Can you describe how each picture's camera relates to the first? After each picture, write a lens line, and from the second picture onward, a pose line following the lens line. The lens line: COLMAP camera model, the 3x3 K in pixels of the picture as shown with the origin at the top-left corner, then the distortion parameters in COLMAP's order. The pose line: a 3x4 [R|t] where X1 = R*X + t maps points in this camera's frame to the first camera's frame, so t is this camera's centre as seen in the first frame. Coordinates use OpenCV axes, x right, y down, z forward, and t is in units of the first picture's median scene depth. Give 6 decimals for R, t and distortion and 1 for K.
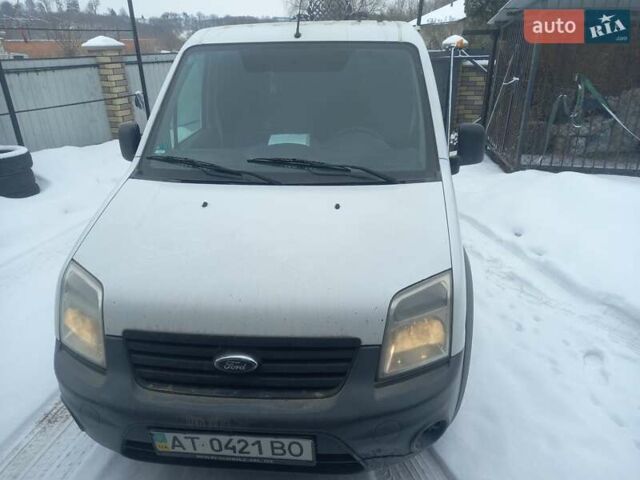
lens RADIAL K [[446.0, 0, 320.0], [0, 446.0, 240.0], [0, 0, 1]] dist [0.036987, -0.006337]
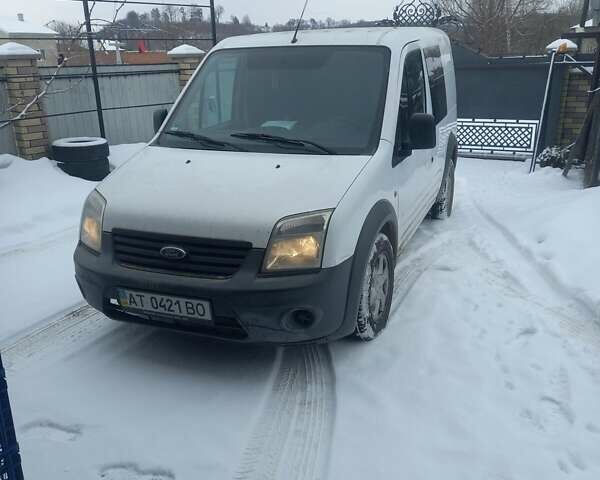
lens RADIAL K [[539.0, 0, 300.0], [0, 539.0, 240.0], [0, 0, 1]] dist [0.048233, -0.004142]
pose [[0.964486, 0.083393, -0.250625, 0.460917], [-0.102684, 0.992596, -0.064883, 0.210362], [0.243358, 0.088314, 0.965908, -0.448017]]
